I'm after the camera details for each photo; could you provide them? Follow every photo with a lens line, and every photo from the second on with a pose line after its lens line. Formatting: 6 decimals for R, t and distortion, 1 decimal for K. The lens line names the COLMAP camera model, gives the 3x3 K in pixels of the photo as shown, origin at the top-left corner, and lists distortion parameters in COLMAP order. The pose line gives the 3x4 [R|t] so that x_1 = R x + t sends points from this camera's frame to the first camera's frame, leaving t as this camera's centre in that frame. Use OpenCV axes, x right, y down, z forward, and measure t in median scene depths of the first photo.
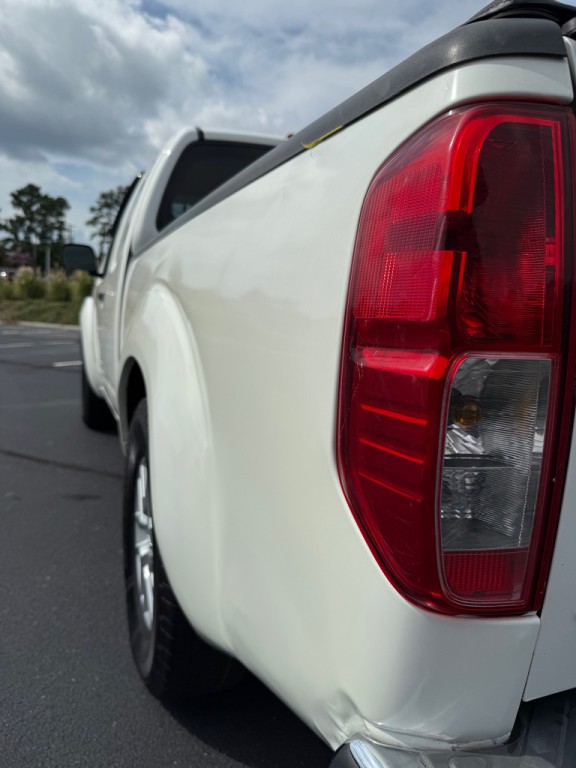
lens RADIAL K [[617.8, 0, 302.5], [0, 617.8, 384.6], [0, 0, 1]] dist [-0.003752, 0.008013]
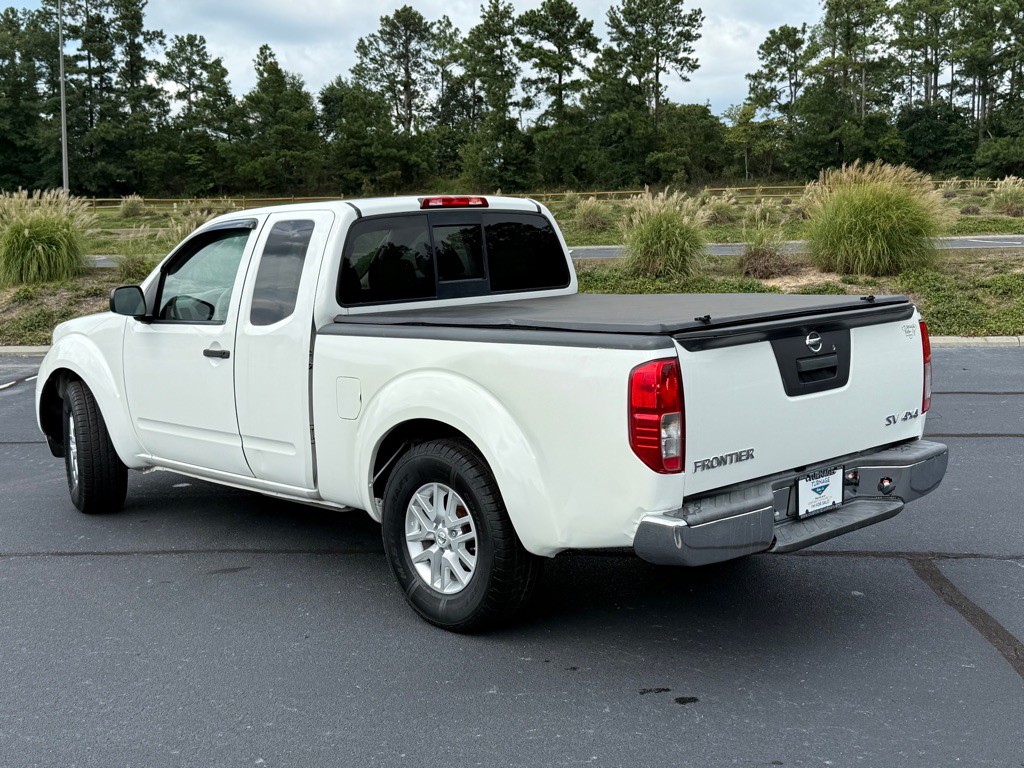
lens RADIAL K [[1249.8, 0, 527.6], [0, 1249.8, 389.2], [0, 0, 1]] dist [0.204596, -0.496696]
pose [[0.933205, -0.125678, 0.336651, -0.067052], [0.126059, 0.991804, 0.020821, -0.009776], [-0.336509, 0.023007, 0.941399, -0.131425]]
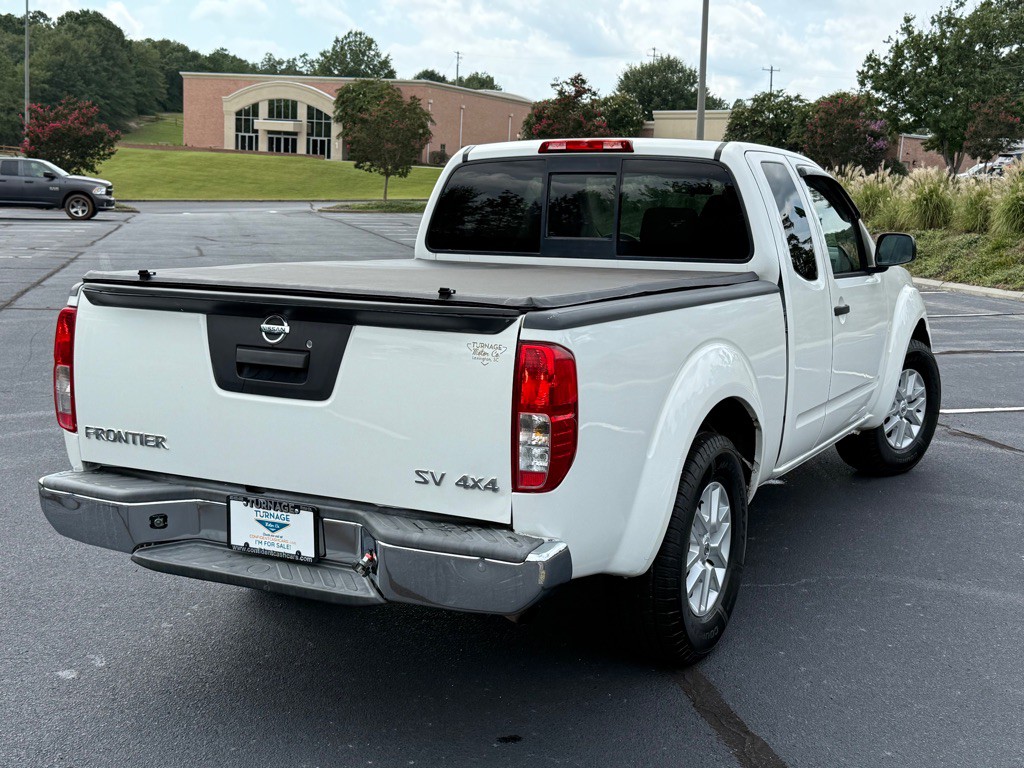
lens RADIAL K [[1249.8, 0, 527.6], [0, 1249.8, 389.2], [0, 0, 1]] dist [0.204596, -0.496696]
pose [[0.636948, 0.077990, -0.766952, 0.161398], [-0.088525, 0.995688, 0.027730, -0.007271], [0.765807, 0.050232, 0.641105, -0.038125]]
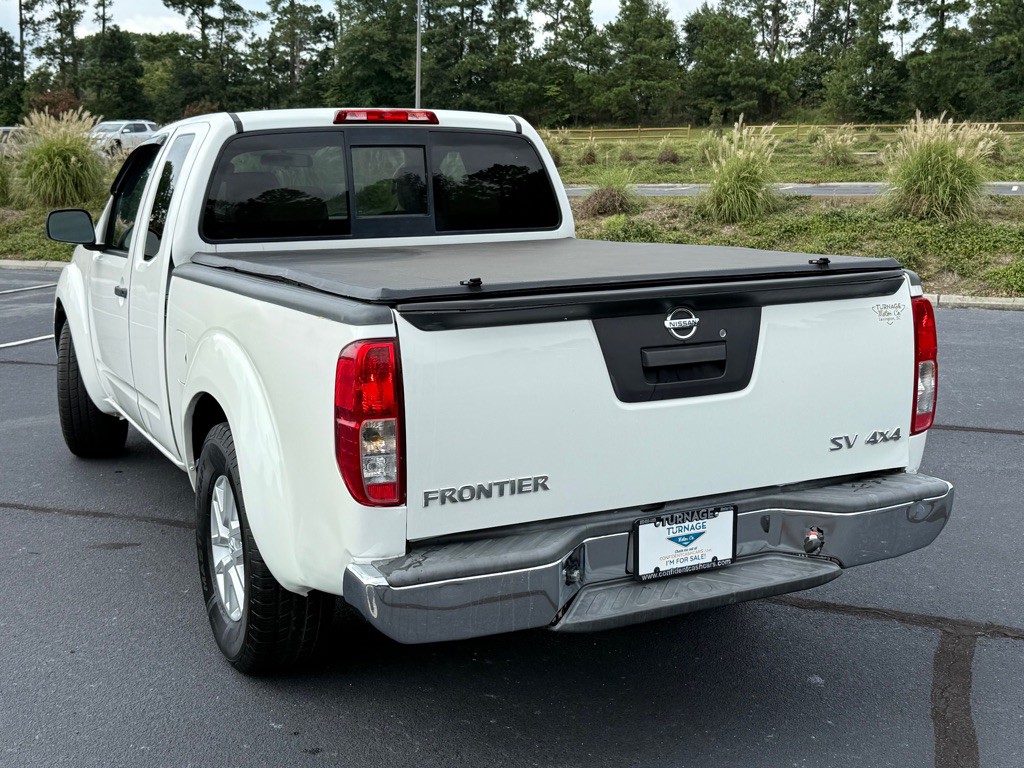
lens RADIAL K [[1255.6, 0, 512.0], [0, 1255.6, 384.0], [0, 0, 1]] dist [0.205083, -0.551493]
pose [[0.996237, -0.072470, 0.047542, 0.012575], [0.070660, 0.996749, 0.038709, -0.007578], [-0.050193, -0.035204, 0.998119, -0.095973]]
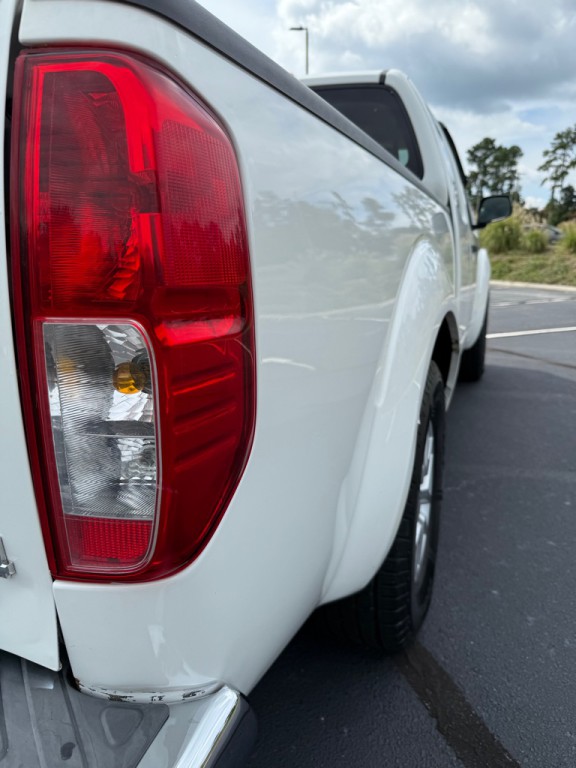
lens RADIAL K [[617.8, 0, 302.5], [0, 617.8, 384.6], [0, 0, 1]] dist [-0.003752, 0.008013]
pose [[0.720155, 0.091450, -0.687760, 0.081700], [-0.037346, 0.994948, 0.093191, -0.001414], [0.692807, -0.041427, 0.719932, 0.034810]]
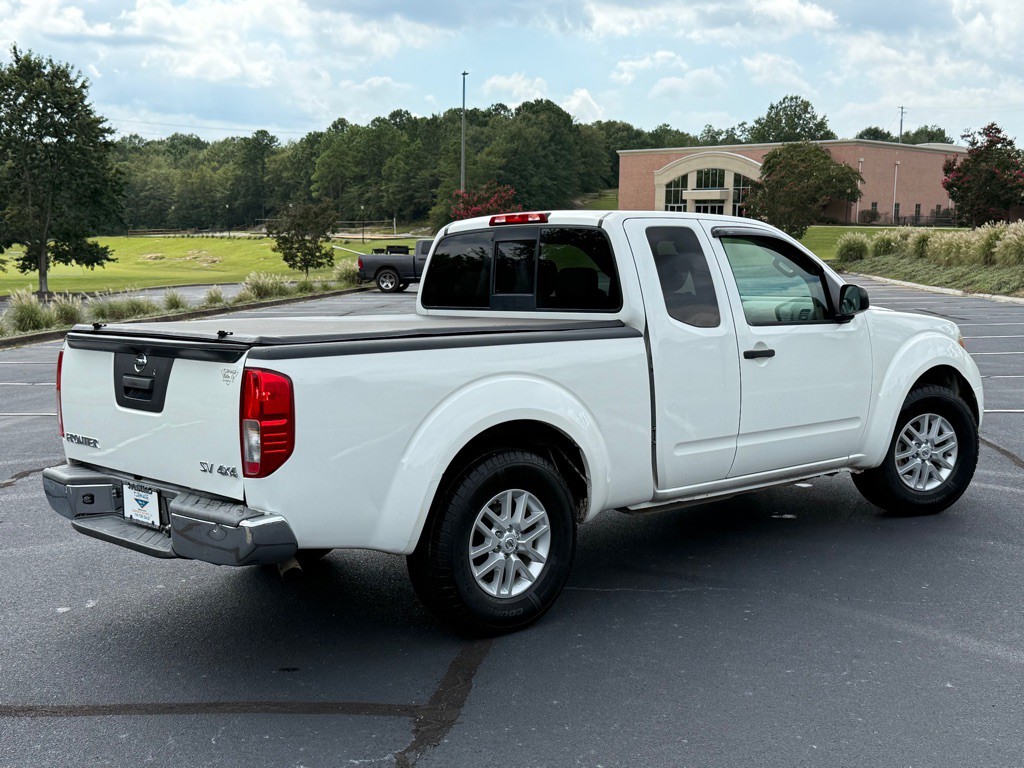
lens RADIAL K [[1255.6, 0, 512.0], [0, 1255.6, 384.0], [0, 0, 1]] dist [0.205083, -0.551493]
pose [[0.326432, 0.036176, -0.944528, 0.243433], [-0.094034, 0.995553, 0.005632, -0.010756], [0.940532, 0.086979, 0.328382, 0.019069]]
